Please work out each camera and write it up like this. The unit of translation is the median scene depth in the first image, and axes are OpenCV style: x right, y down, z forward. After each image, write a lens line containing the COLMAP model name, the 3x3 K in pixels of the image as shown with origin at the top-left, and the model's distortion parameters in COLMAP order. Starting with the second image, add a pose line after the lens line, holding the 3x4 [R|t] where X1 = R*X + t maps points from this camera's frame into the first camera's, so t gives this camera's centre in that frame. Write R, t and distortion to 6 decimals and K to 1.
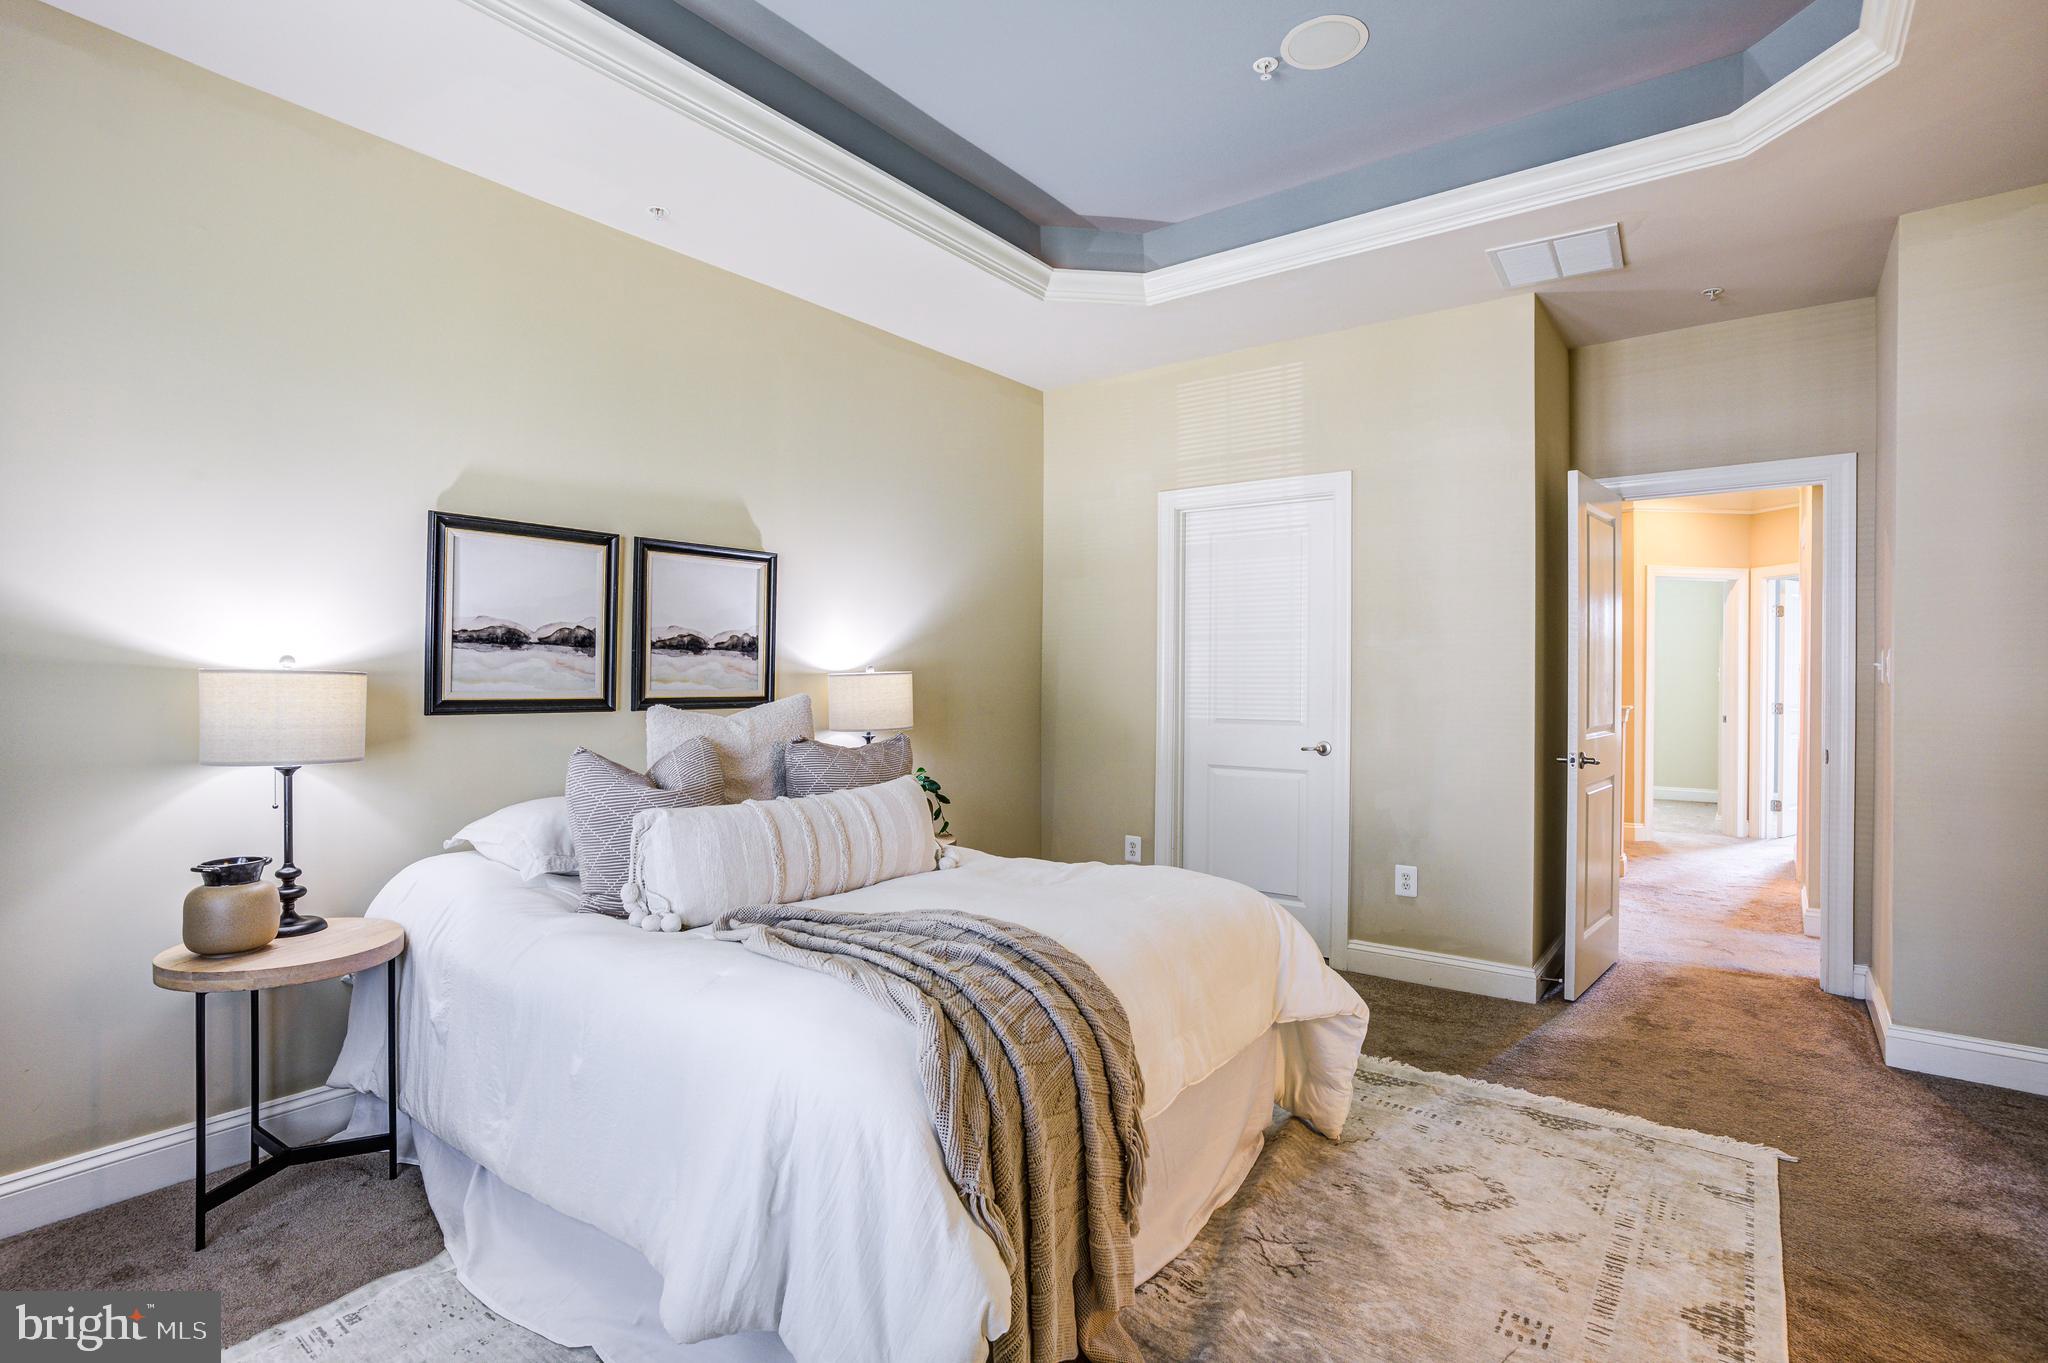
lens RADIAL K [[1012.2, 0, 1018.4], [0, 1012.2, 678.7], [0, 0, 1]] dist [-0.046979, 0.023645]
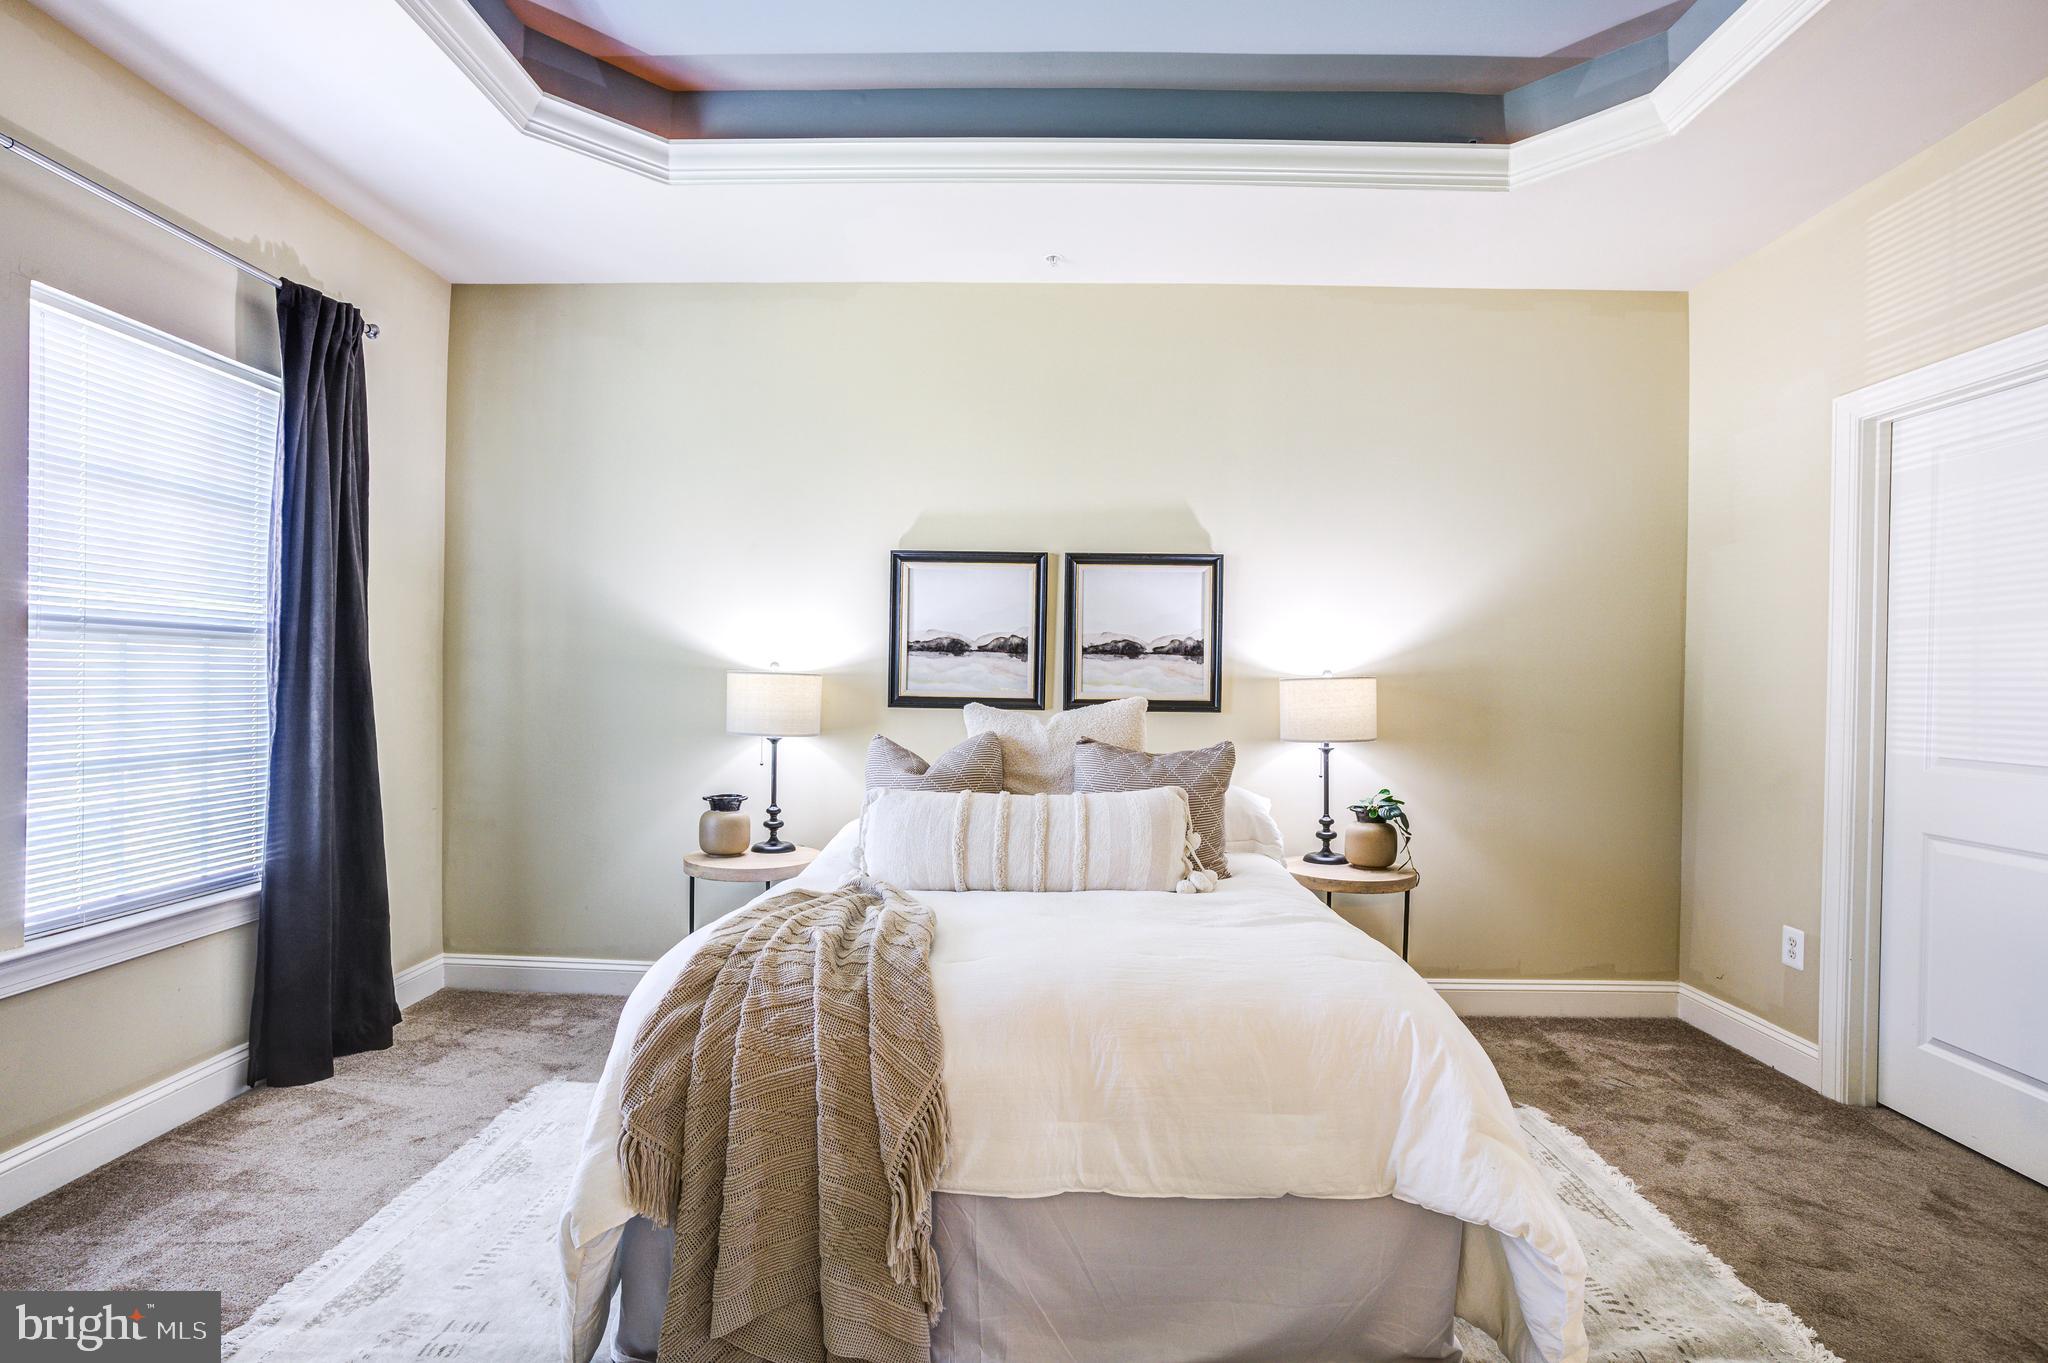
lens RADIAL K [[1012.2, 0, 1017.6], [0, 1012.2, 684.7], [0, 0, 1]] dist [-0.046979, 0.023645]
pose [[0.585877, 0.010793, -0.810328, 0.502749], [-0.011814, 0.999919, 0.004777, -0.000813], [0.810314, 0.006775, 0.585957, 0.308677]]
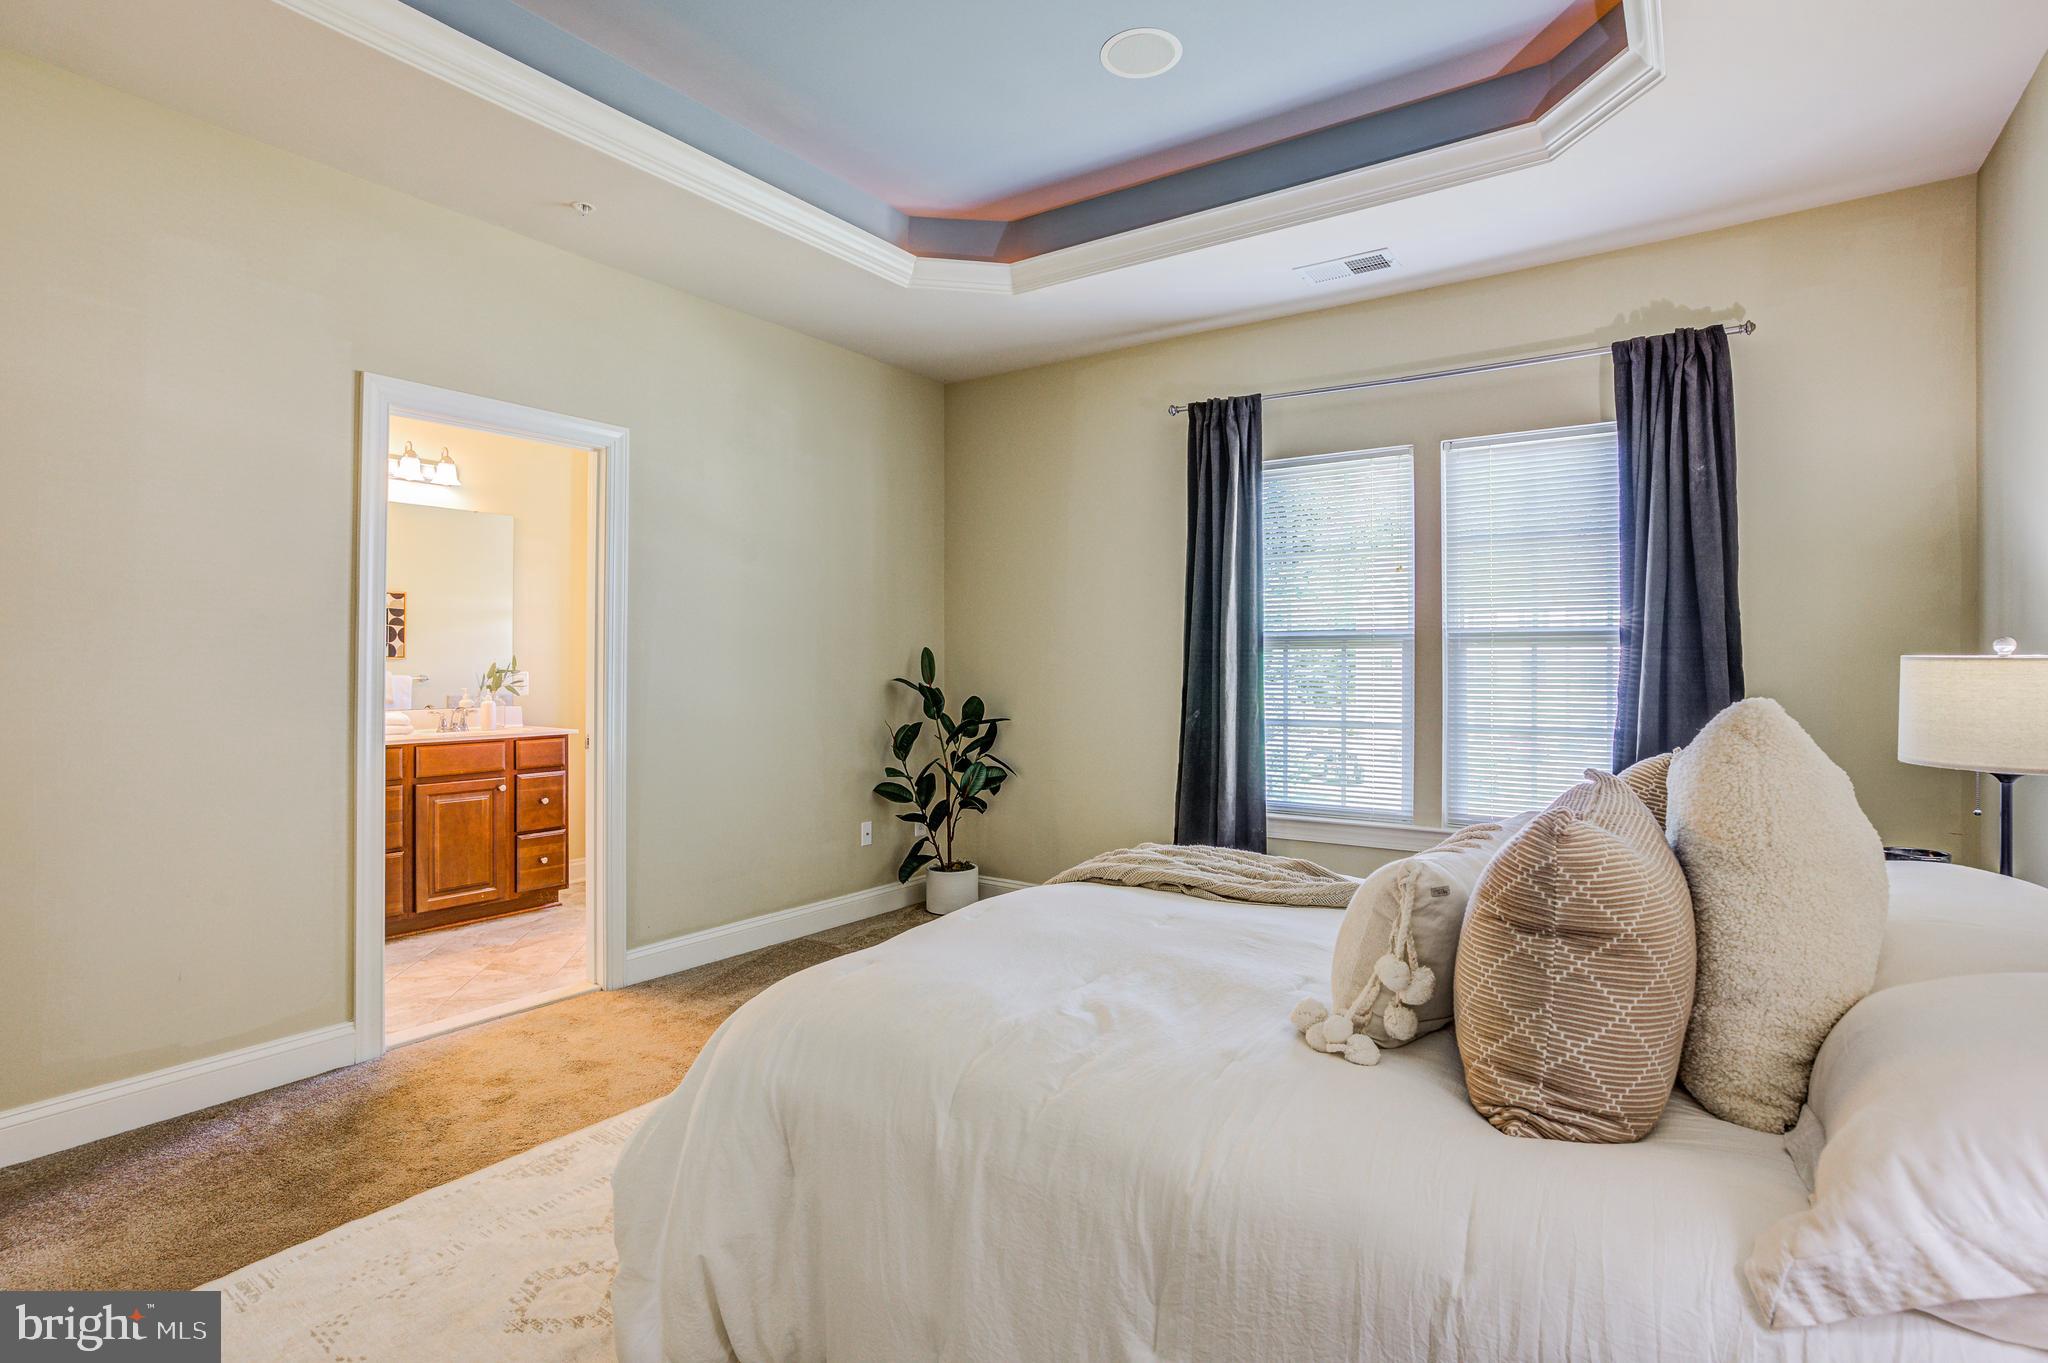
lens RADIAL K [[1012.2, 0, 1020.1], [0, 1012.2, 656.1], [0, 0, 1]] dist [-0.046979, 0.023645]
pose [[-0.999755, -0.006774, -0.021076, 0.073200], [-0.006533, 0.999913, -0.011450, 0.004954], [0.021152, -0.011309, -0.999712, 1.335478]]
